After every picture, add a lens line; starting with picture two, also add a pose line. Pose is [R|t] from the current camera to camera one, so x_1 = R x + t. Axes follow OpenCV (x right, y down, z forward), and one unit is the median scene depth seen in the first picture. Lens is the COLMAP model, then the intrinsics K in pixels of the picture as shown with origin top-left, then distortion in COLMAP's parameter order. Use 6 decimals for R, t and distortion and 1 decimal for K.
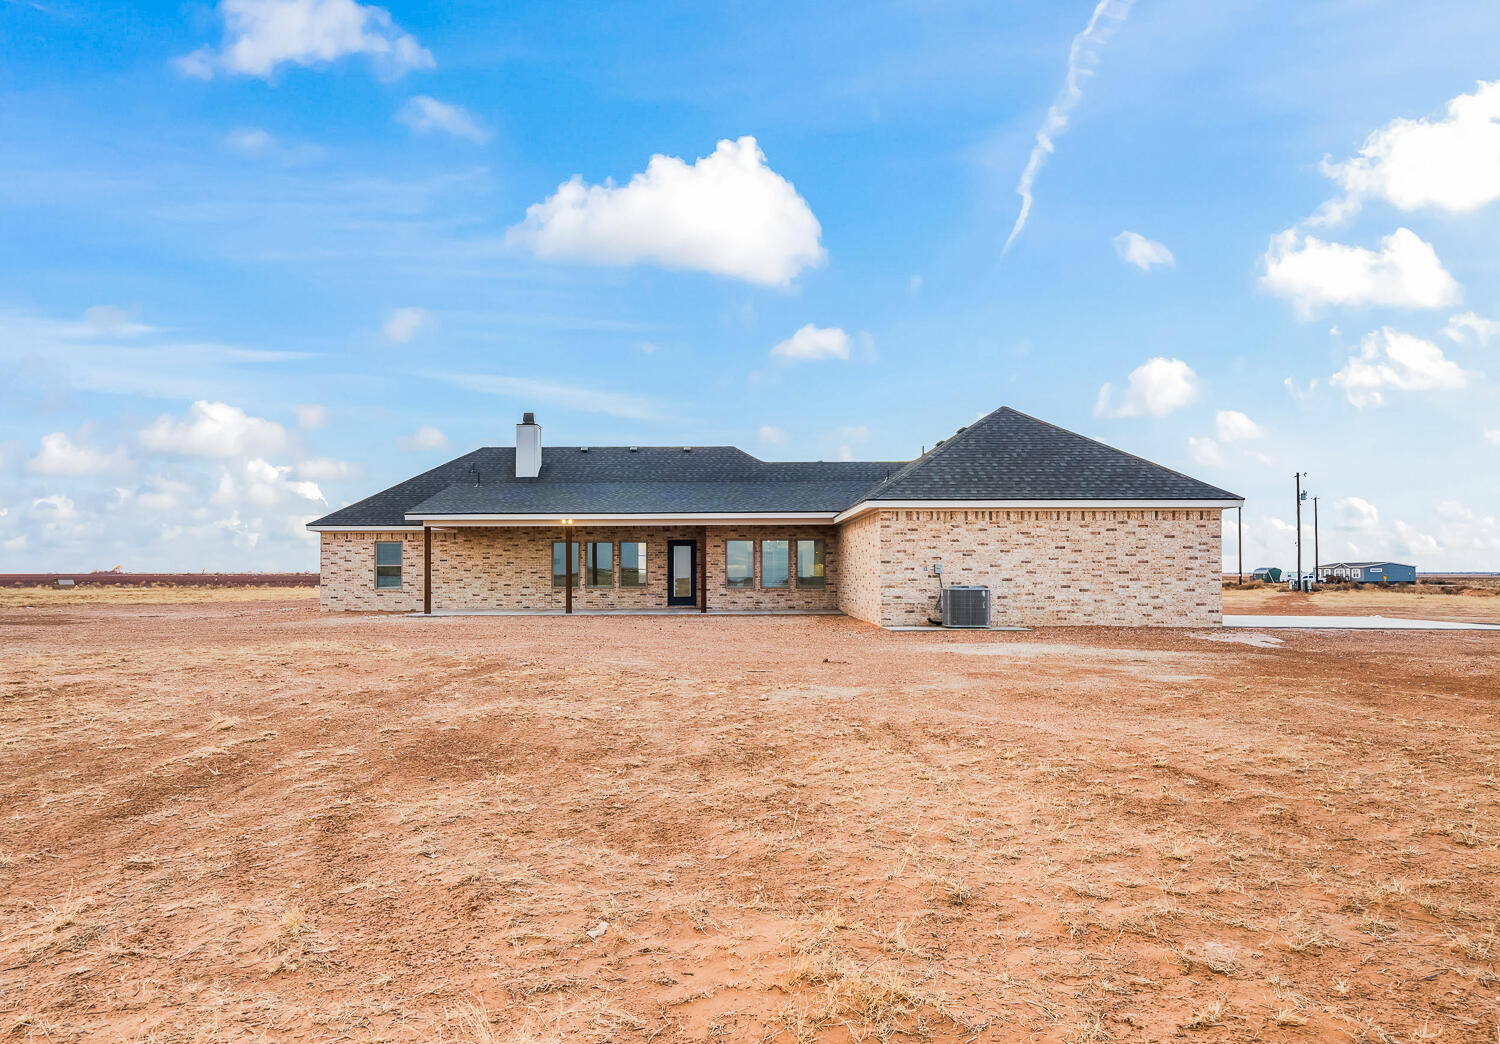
lens RADIAL K [[990.0, 0, 750.0], [0, 990.0, 522.0], [0, 0, 1]] dist [-0.000309, -0.000105]
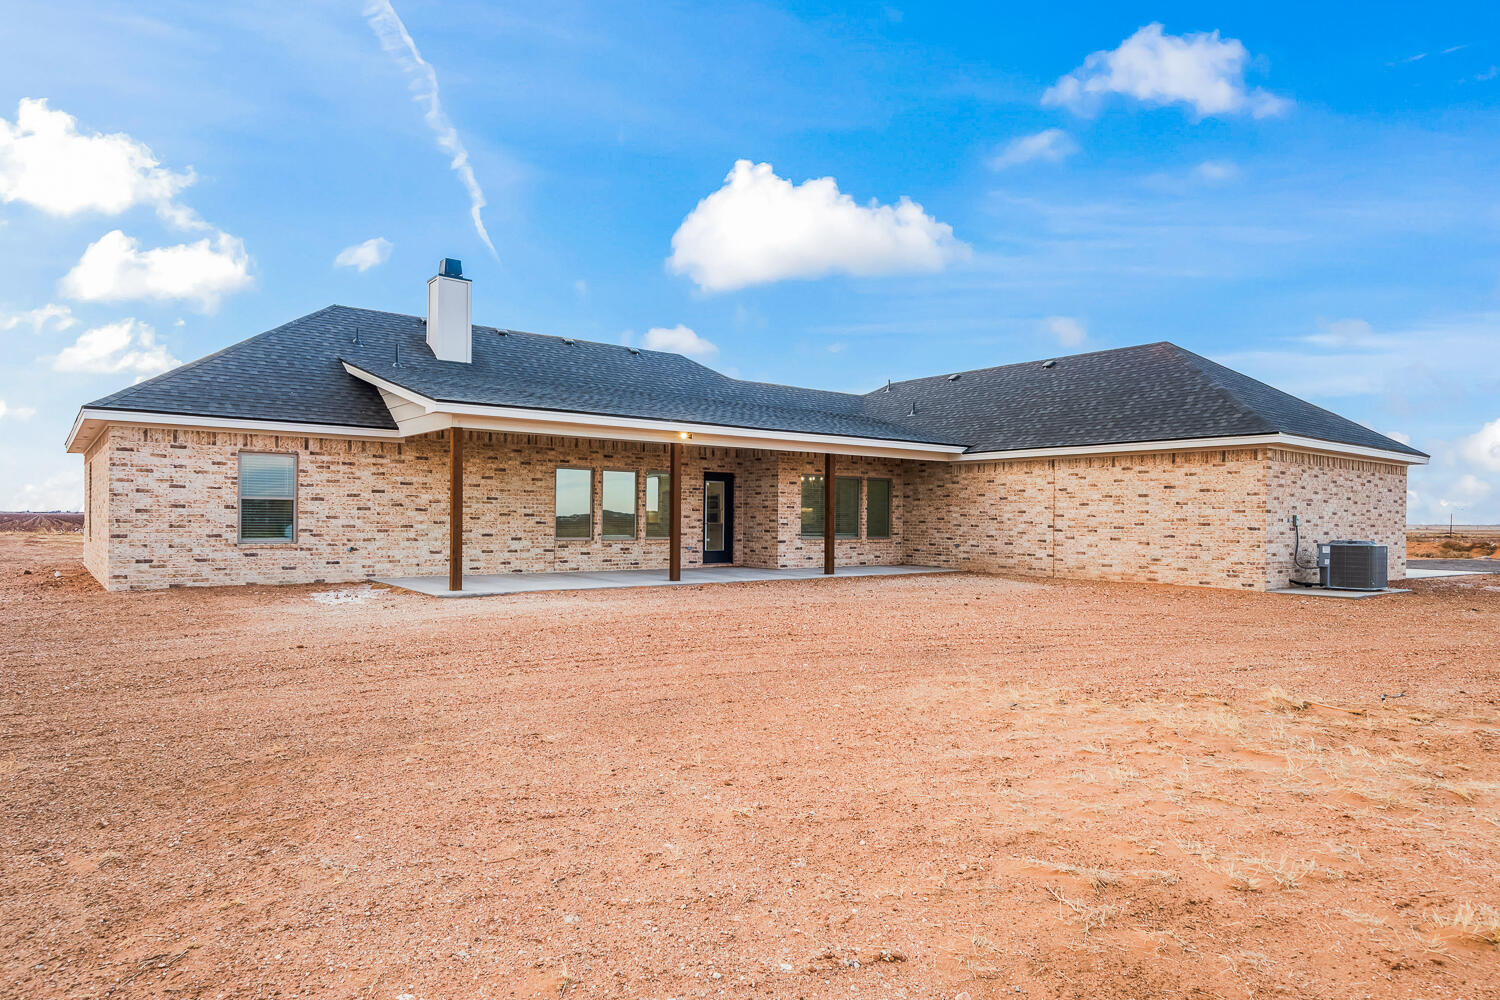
lens RADIAL K [[880.5, 0, 750.3], [0, 880.5, 514.9], [0, 0, 1]] dist [-0.000312, 0.000340]
pose [[0.801427, 0.013139, 0.597949, -0.439654], [-0.042354, 0.998495, 0.034827, 0.026022], [-0.596591, -0.053237, 0.800777, 0.476913]]
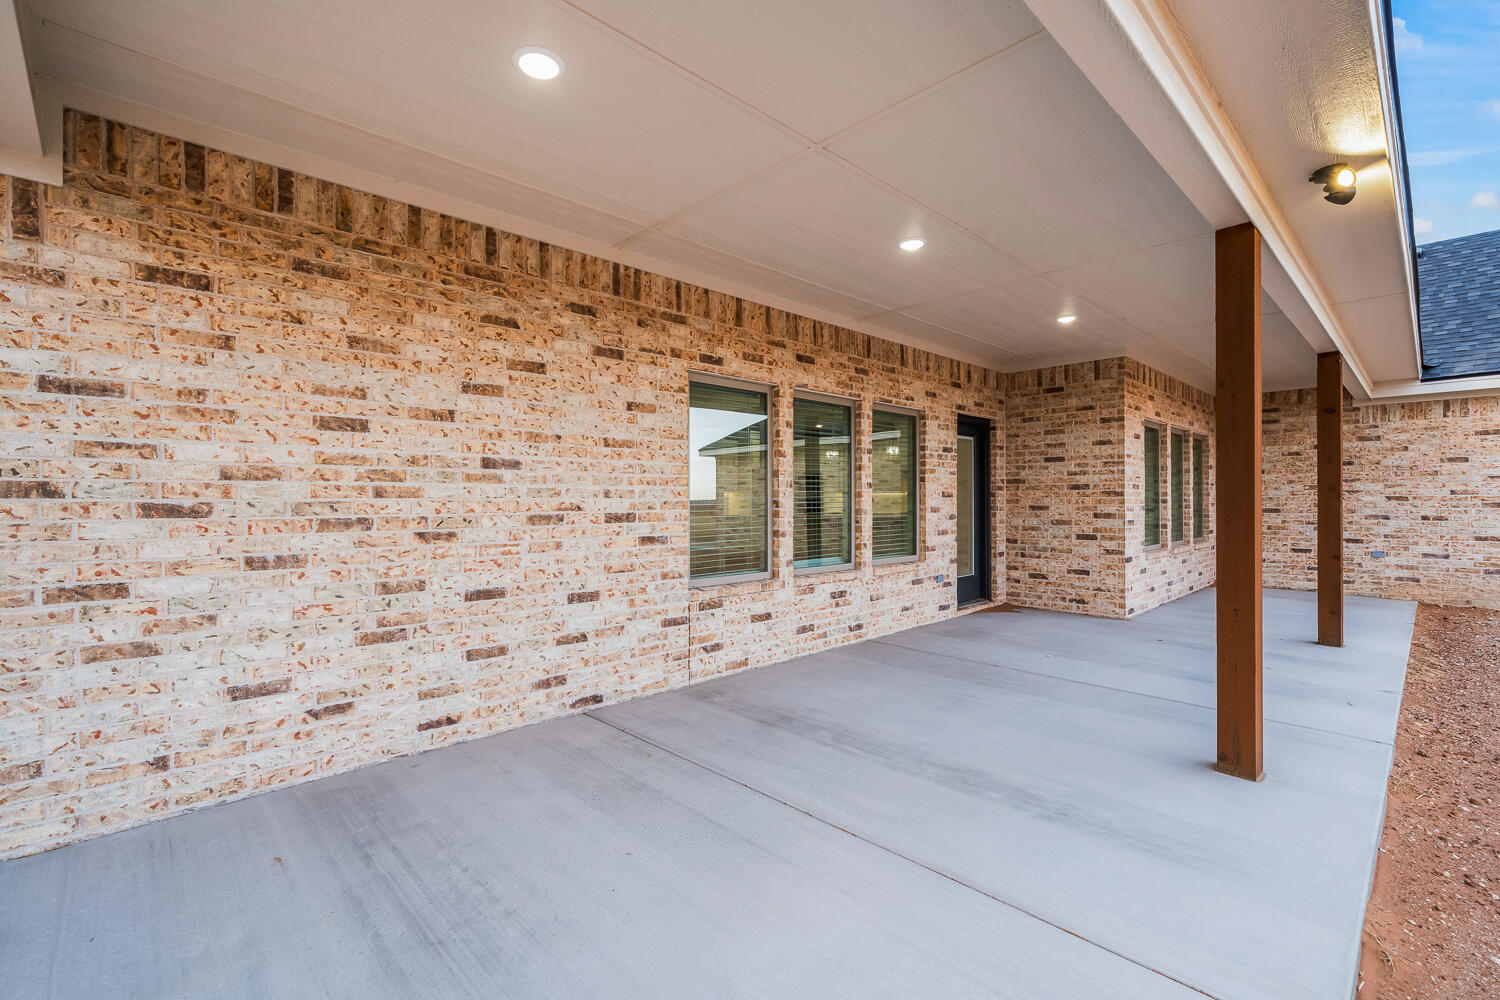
lens RADIAL K [[656.2, 0, 750.0], [0, 656.2, 500.0], [0, 0, 1]] dist [-0.000703, -0.000017]
pose [[0.738597, -0.000027, 0.674147, -0.288560], [-0.032617, 0.998827, 0.035775, 0.042238], [-0.673358, -0.048412, 0.737730, 0.891070]]
